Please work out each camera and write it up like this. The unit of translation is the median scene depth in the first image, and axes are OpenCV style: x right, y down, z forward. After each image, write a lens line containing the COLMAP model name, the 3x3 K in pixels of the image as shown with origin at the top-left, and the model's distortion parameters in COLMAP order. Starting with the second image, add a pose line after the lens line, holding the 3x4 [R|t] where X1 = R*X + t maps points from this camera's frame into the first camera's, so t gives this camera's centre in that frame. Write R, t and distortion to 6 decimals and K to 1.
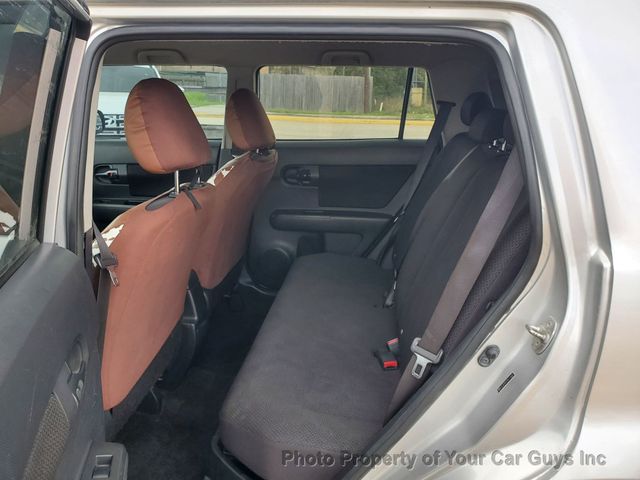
lens RADIAL K [[502.1, 0, 320.0], [0, 502.1, 240.0], [0, 0, 1]] dist [0.001302, 0.001914]
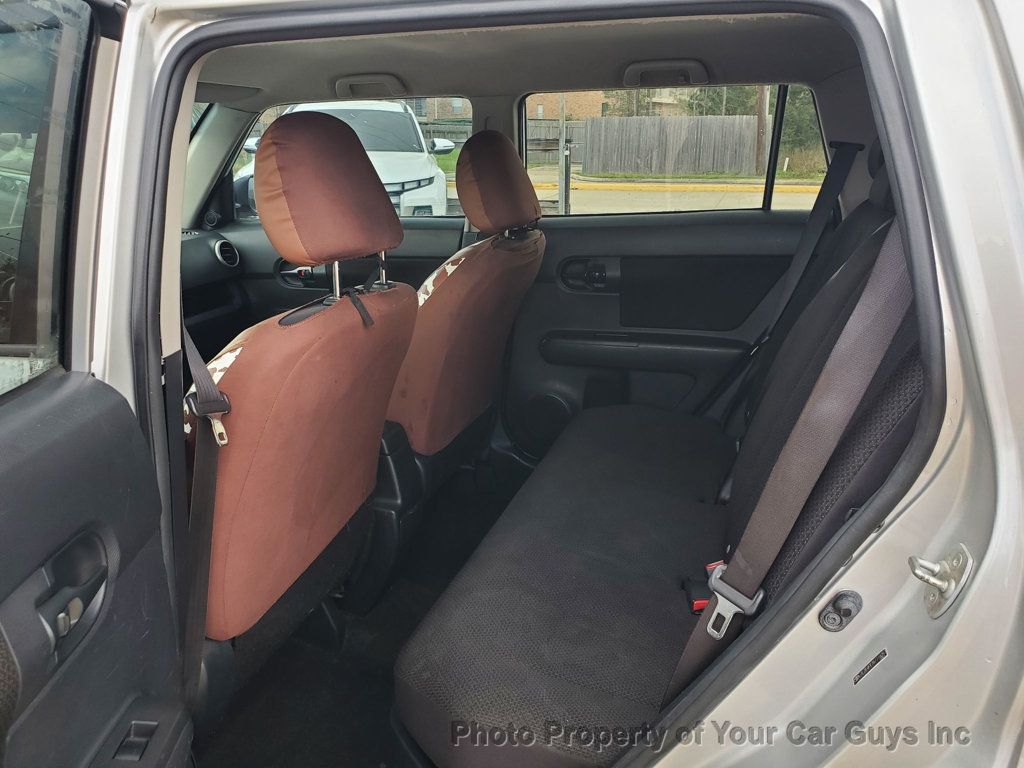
lens RADIAL K [[796.8, 0, 513.3], [0, 796.8, 378.5], [0, 0, 1]] dist [0.007140, 0.008819]
pose [[0.978263, 0.027972, -0.205472, 0.090298], [-0.028825, 0.999584, -0.001159, -0.000055], [0.205354, 0.007057, 0.978662, 0.063182]]
